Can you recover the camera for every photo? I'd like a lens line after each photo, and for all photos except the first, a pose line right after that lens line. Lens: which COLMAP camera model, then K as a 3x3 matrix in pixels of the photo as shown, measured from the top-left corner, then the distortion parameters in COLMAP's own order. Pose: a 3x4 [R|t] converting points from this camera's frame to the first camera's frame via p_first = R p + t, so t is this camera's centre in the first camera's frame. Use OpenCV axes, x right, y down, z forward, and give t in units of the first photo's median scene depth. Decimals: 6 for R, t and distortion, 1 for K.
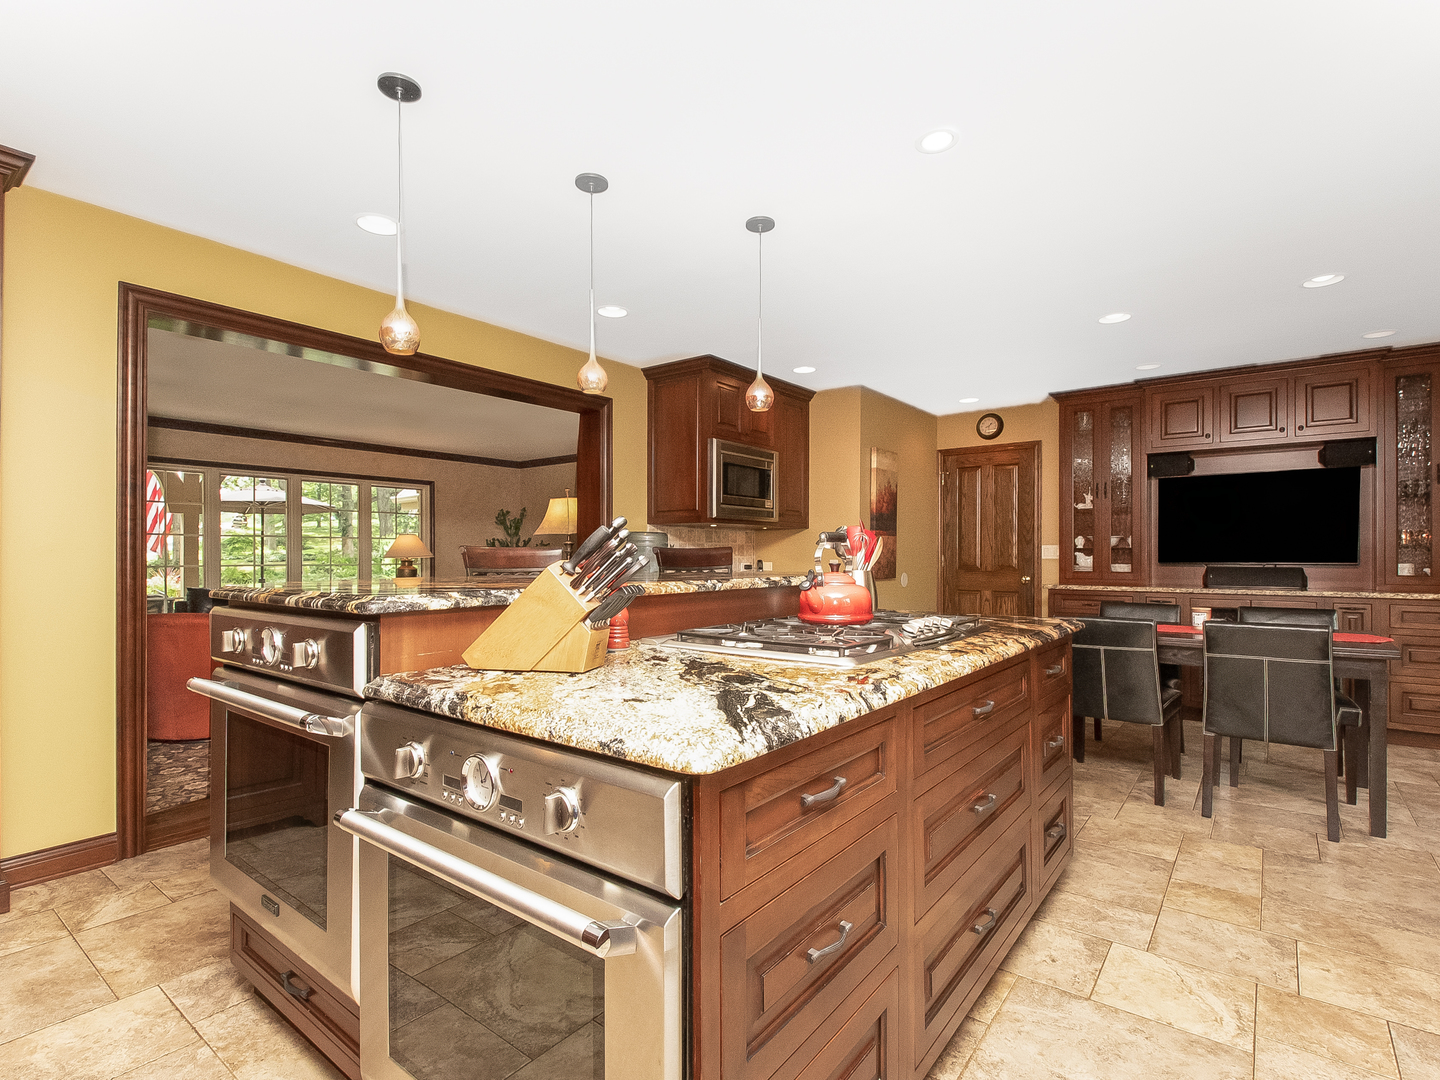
lens RADIAL K [[714.9, 0, 720.0], [0, 714.9, 540.0], [0, 0, 1]] dist [-0.001358, -0.000280]
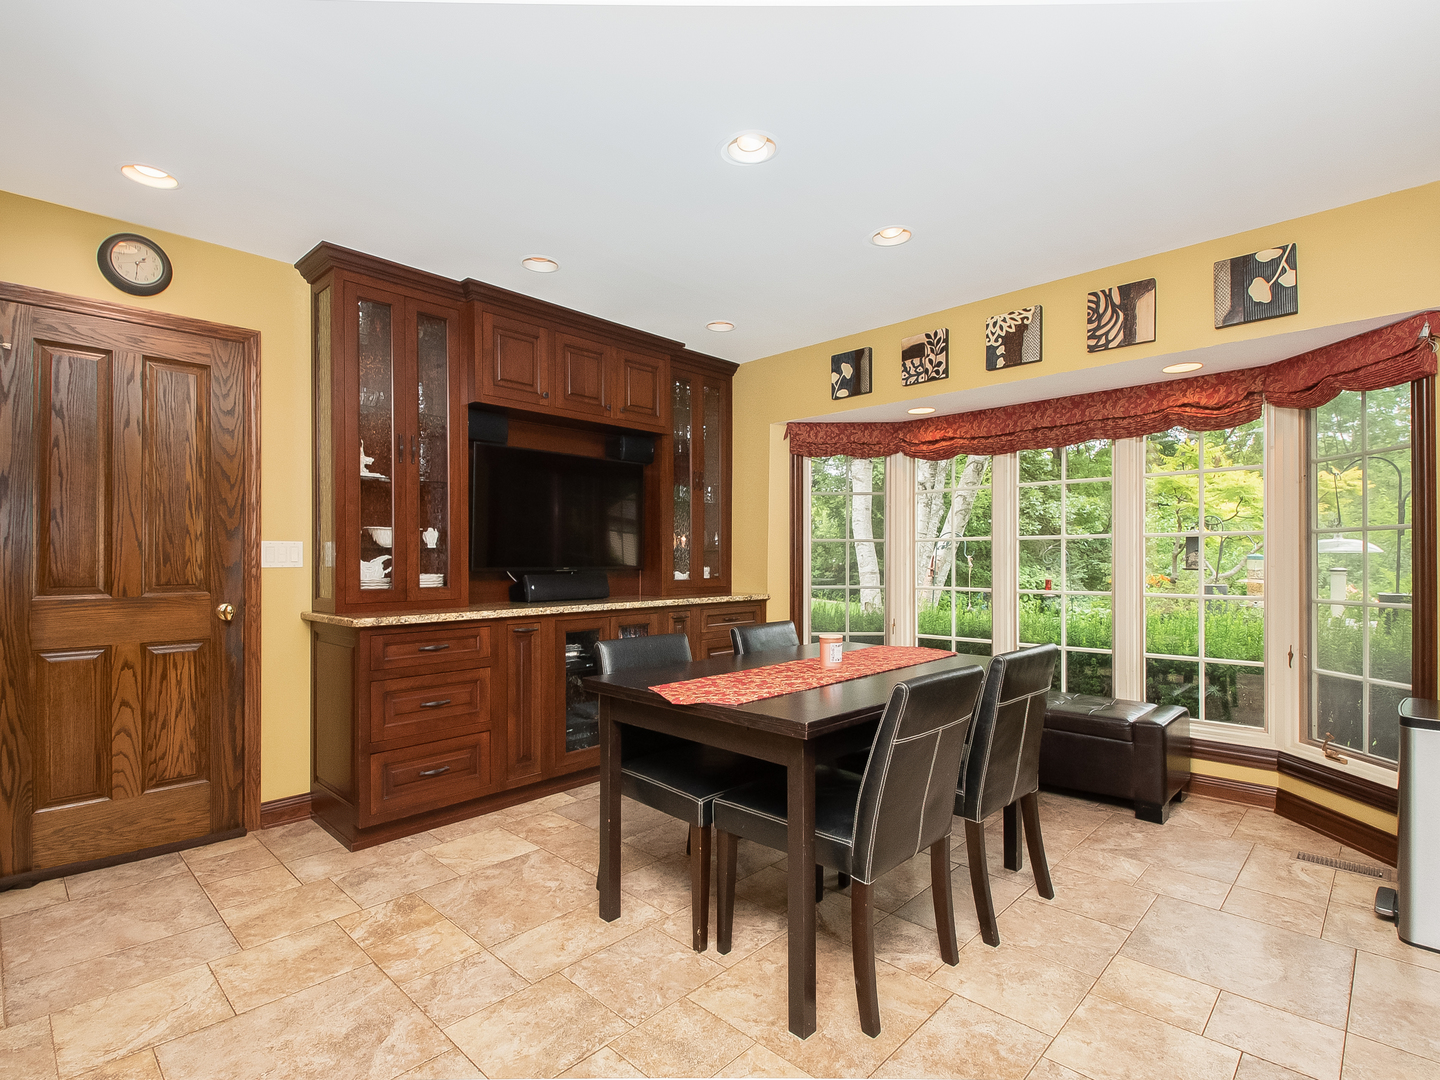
lens RADIAL K [[714.9, 0, 720.0], [0, 714.9, 540.0], [0, 0, 1]] dist [-0.001358, -0.000280]
pose [[0.102279, 0.012564, 0.994676, -0.014658], [-0.012751, 0.999855, -0.011318, 0.008474], [-0.994674, -0.011525, 0.102424, 0.690946]]
